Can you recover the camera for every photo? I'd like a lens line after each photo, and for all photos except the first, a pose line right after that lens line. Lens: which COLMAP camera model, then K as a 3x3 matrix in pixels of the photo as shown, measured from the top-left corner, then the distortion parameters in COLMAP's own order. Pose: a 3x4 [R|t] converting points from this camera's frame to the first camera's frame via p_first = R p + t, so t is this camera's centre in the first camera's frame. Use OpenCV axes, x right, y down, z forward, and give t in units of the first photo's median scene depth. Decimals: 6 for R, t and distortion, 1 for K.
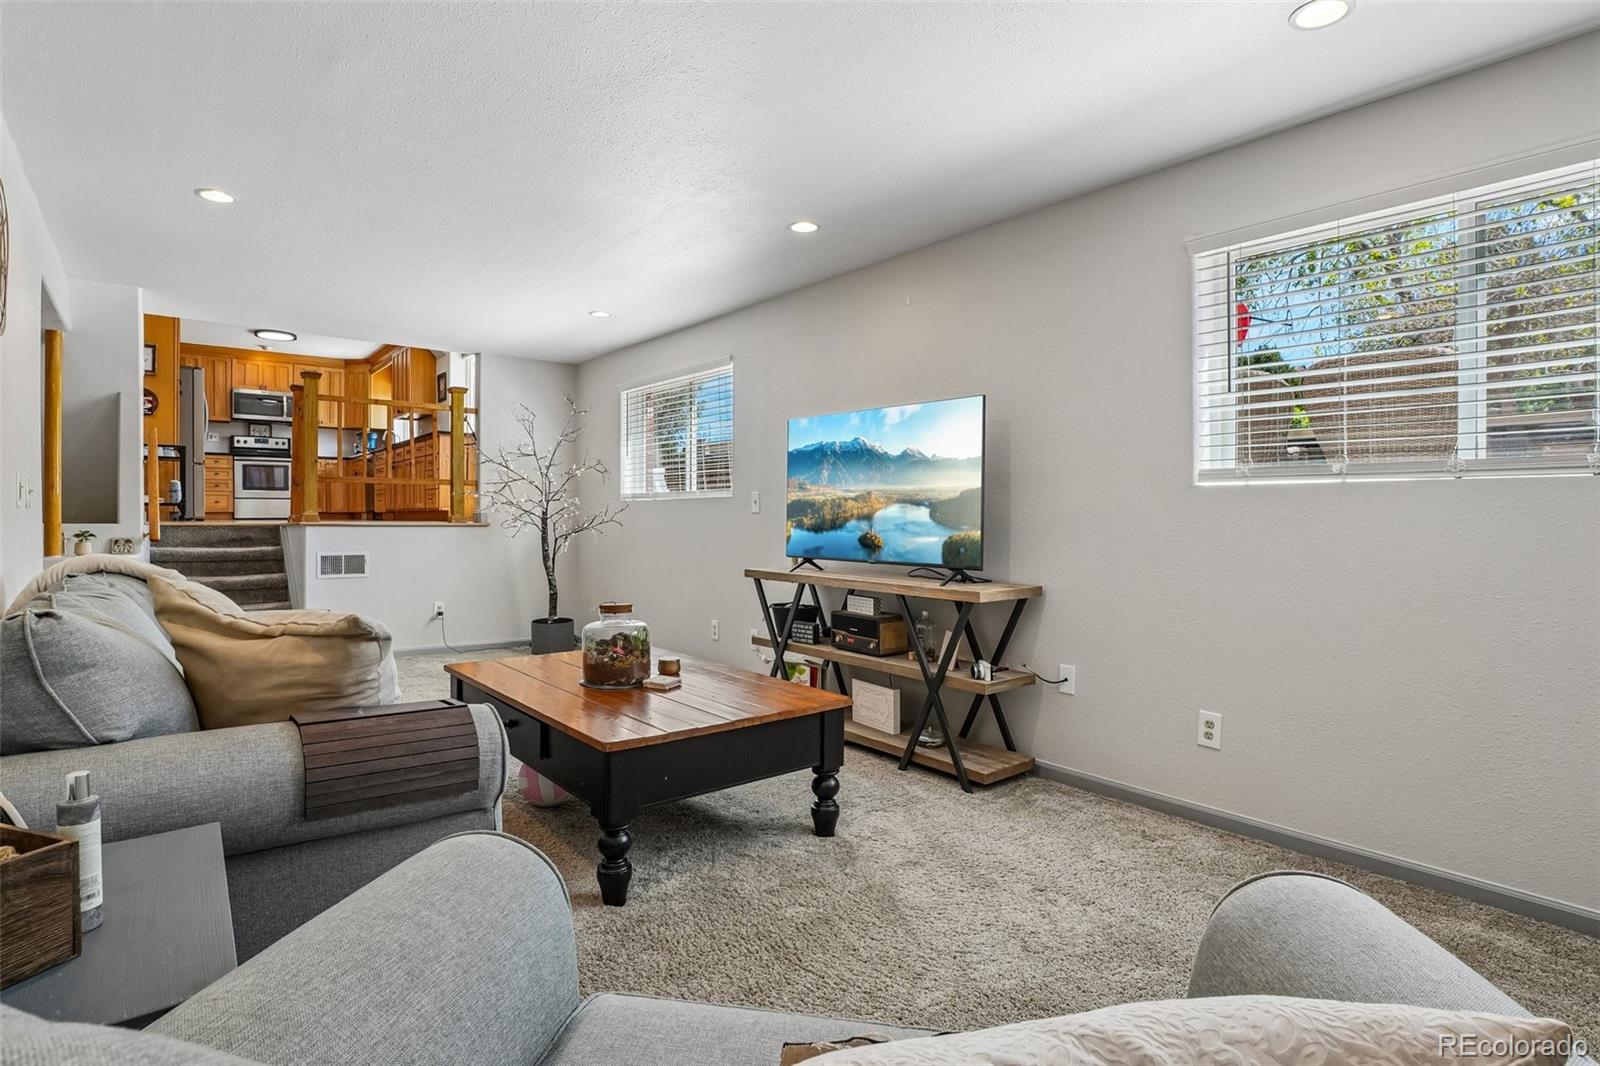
lens RADIAL K [[818.7, 0, 791.2], [0, 818.7, 539.3], [0, 0, 1]] dist [-0.013099, 0.001392]
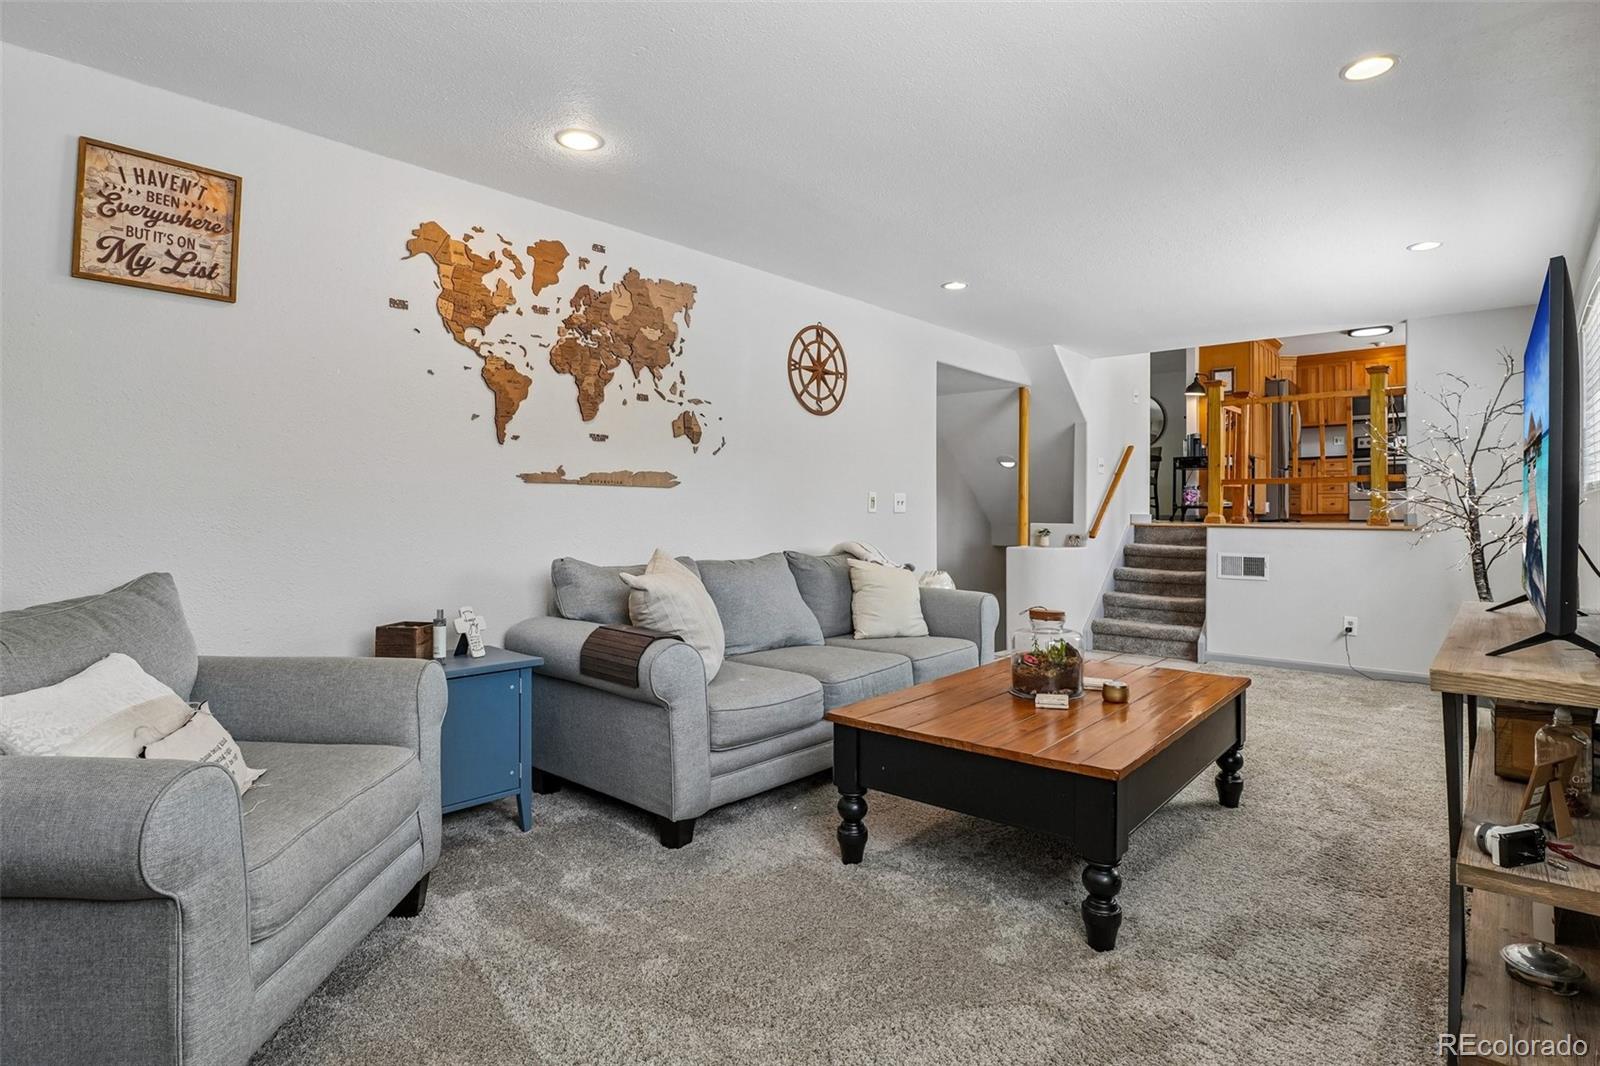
lens RADIAL K [[818.7, 0, 790.8], [0, 818.7, 517.5], [0, 0, 1]] dist [-0.013099, 0.001392]
pose [[0.205232, -0.000632, -0.978713, 0.311782], [-0.027839, 0.999591, -0.006484, -0.006791], [0.978317, 0.028577, 0.205131, 0.243969]]
